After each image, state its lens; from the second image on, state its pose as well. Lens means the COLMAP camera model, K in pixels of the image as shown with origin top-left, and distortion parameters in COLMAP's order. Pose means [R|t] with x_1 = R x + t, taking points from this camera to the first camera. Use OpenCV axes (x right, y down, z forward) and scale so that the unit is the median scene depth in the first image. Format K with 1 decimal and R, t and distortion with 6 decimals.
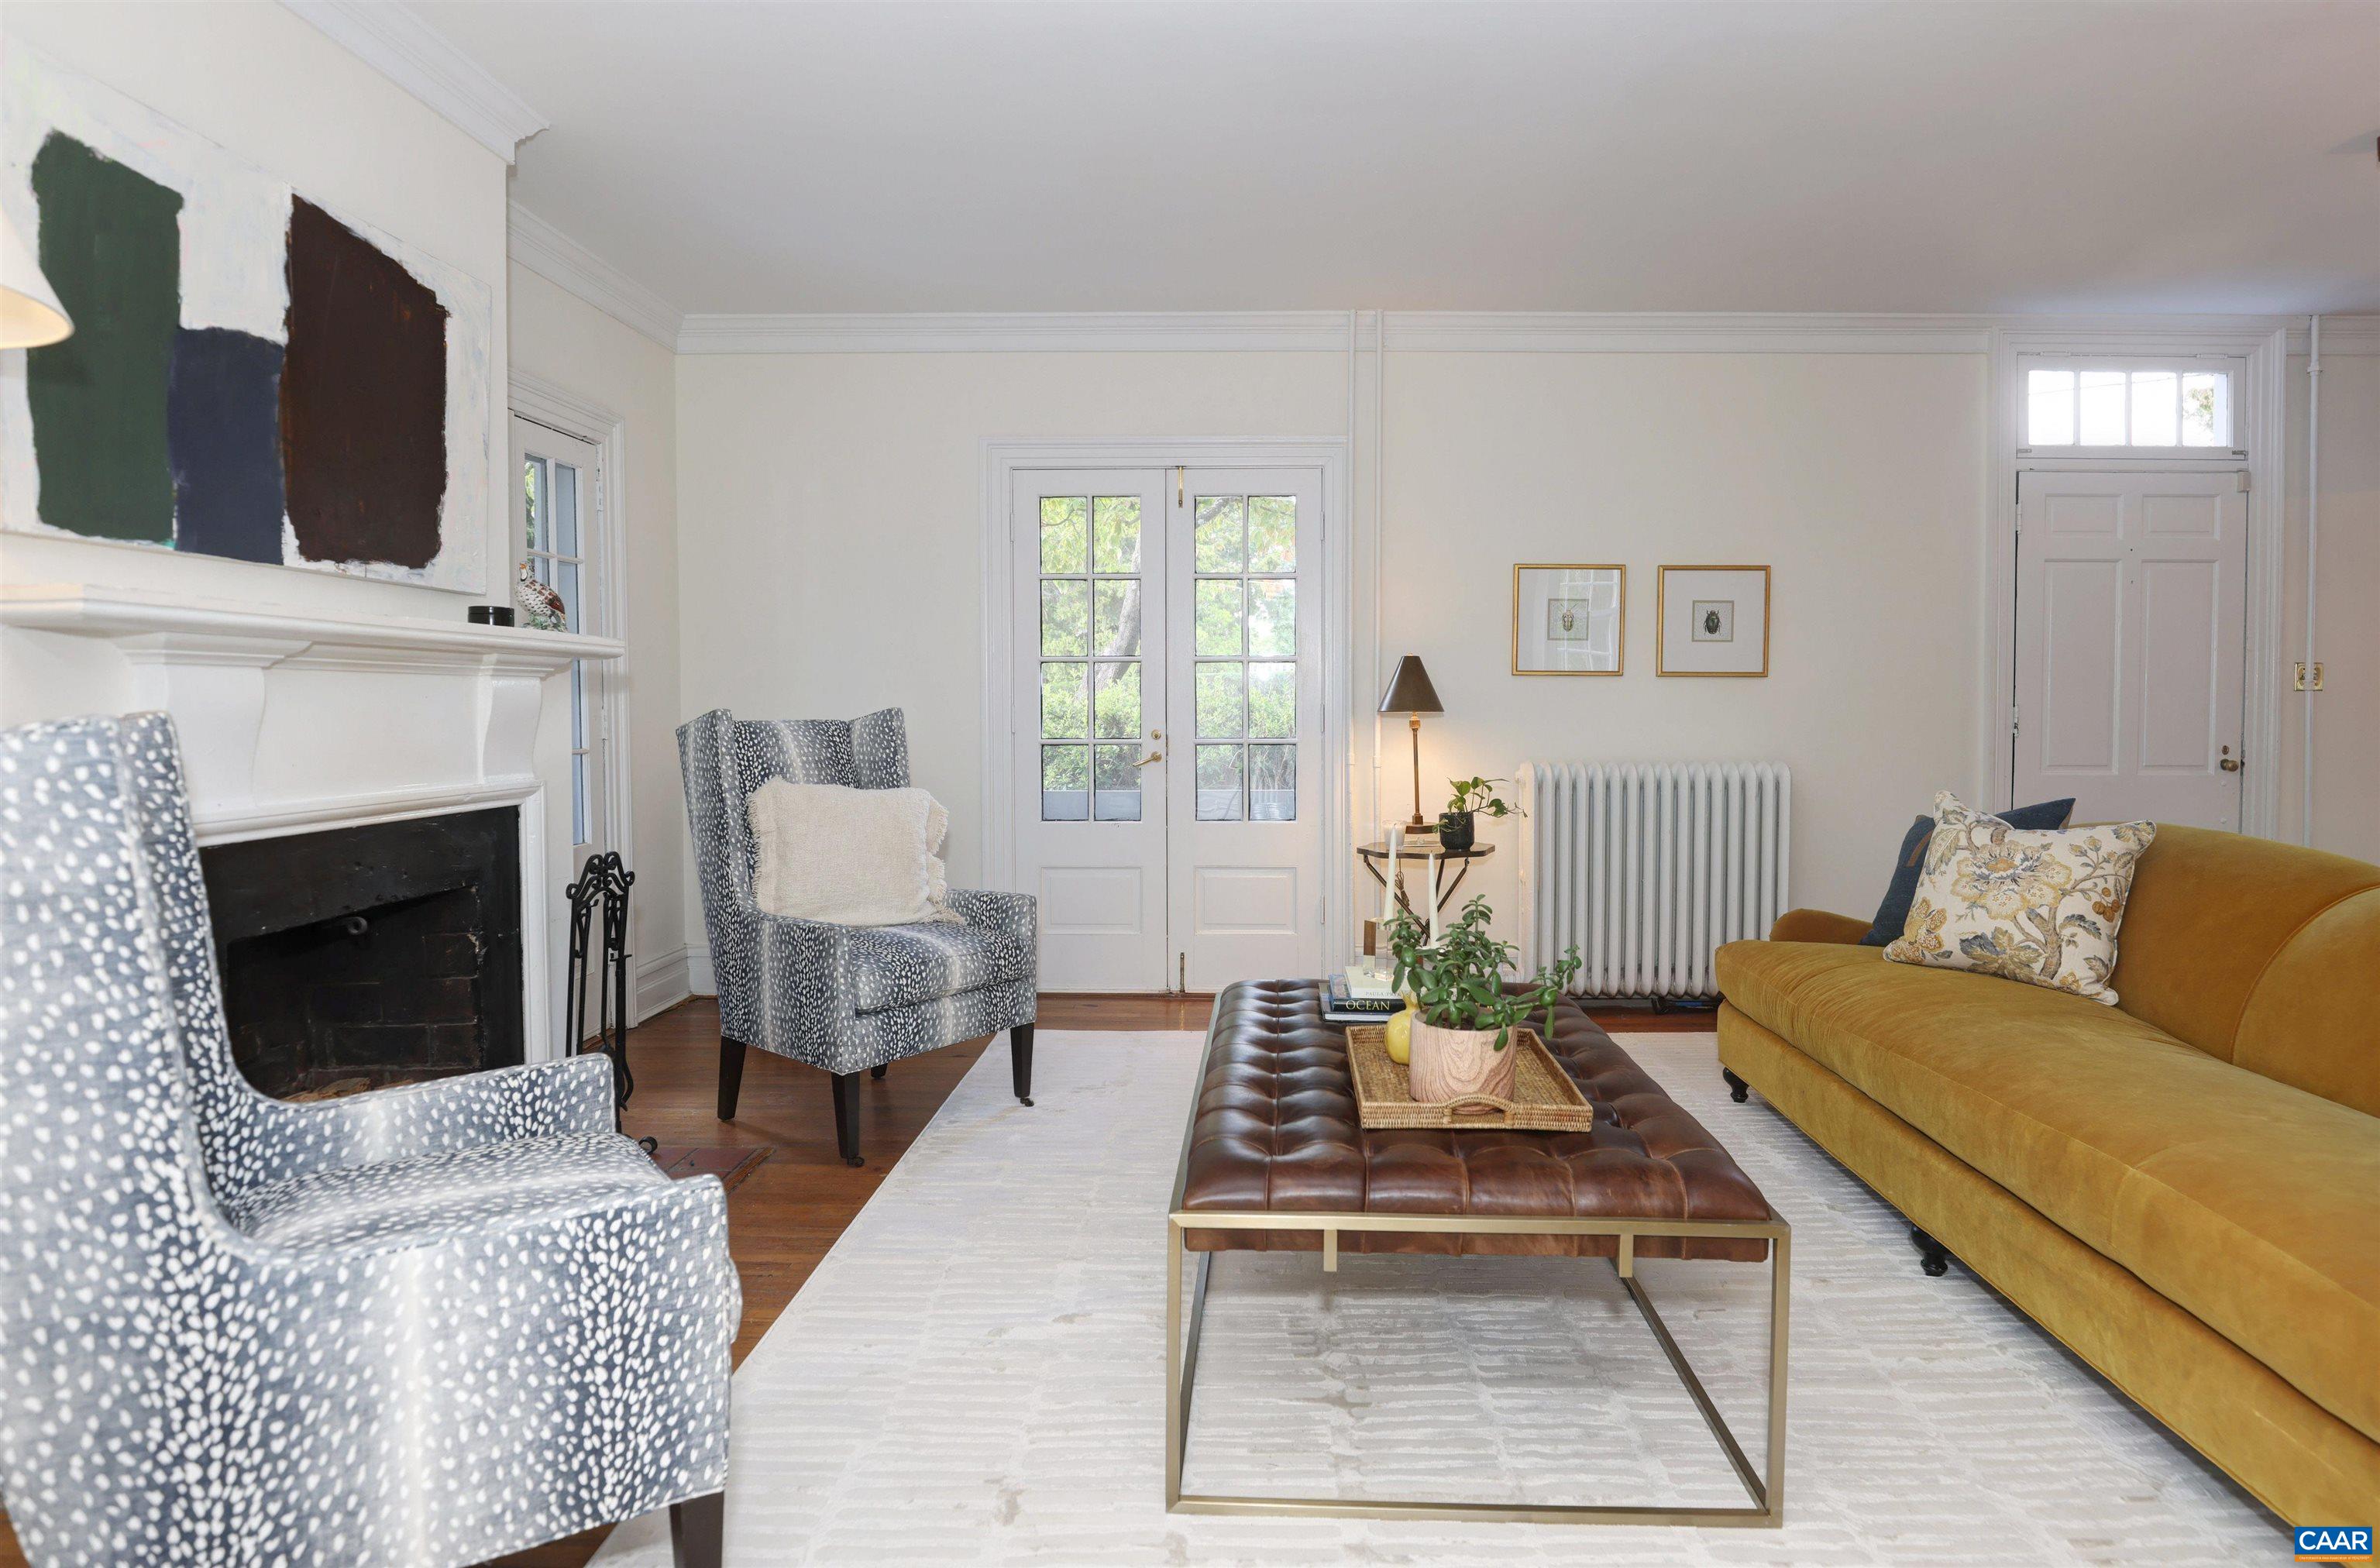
lens RADIAL K [[1289.2, 0, 1205.1], [0, 1289.2, 740.4], [0, 0, 1]] dist [-0.037189, 0.017327]
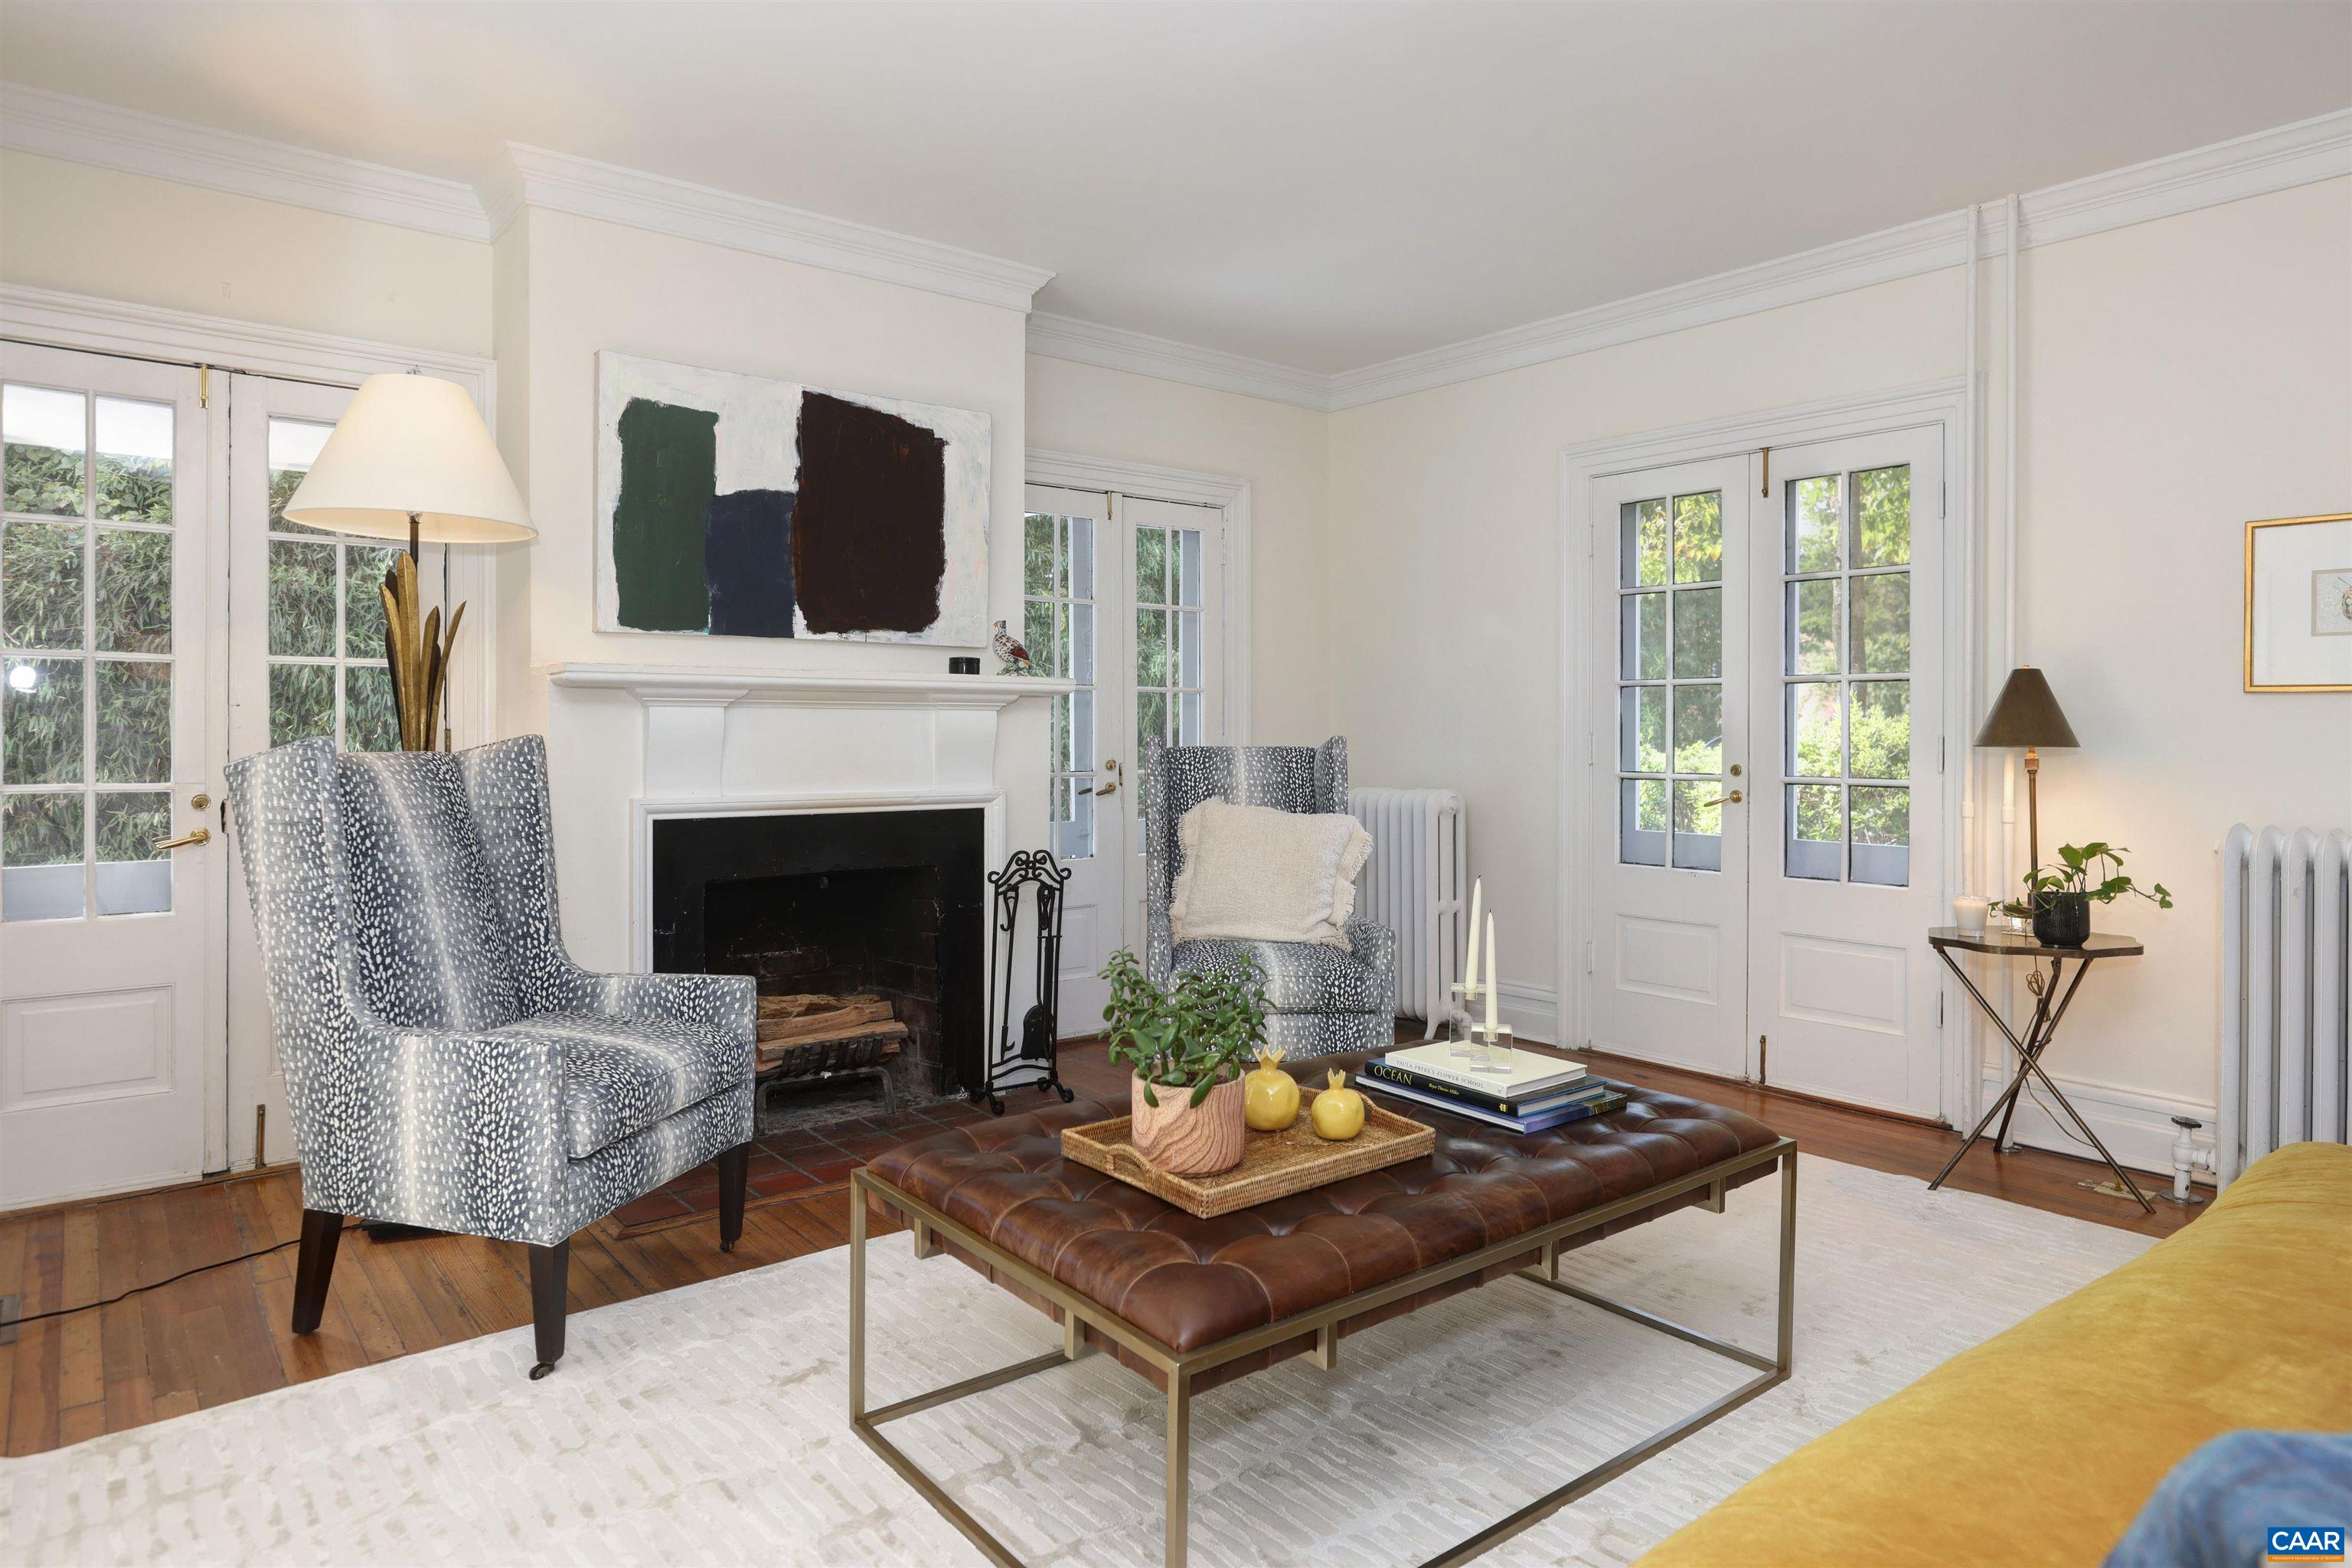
lens RADIAL K [[1363.0, 0, 1172.1], [0, 1363.0, 736.8], [0, 0, 1]] dist [-0.020852, 0.002186]
pose [[0.656147, 0.006633, -0.754604, 0.766782], [-0.024591, 0.999618, -0.012596, -0.011572], [0.754232, 0.026821, 0.656060, 0.276641]]
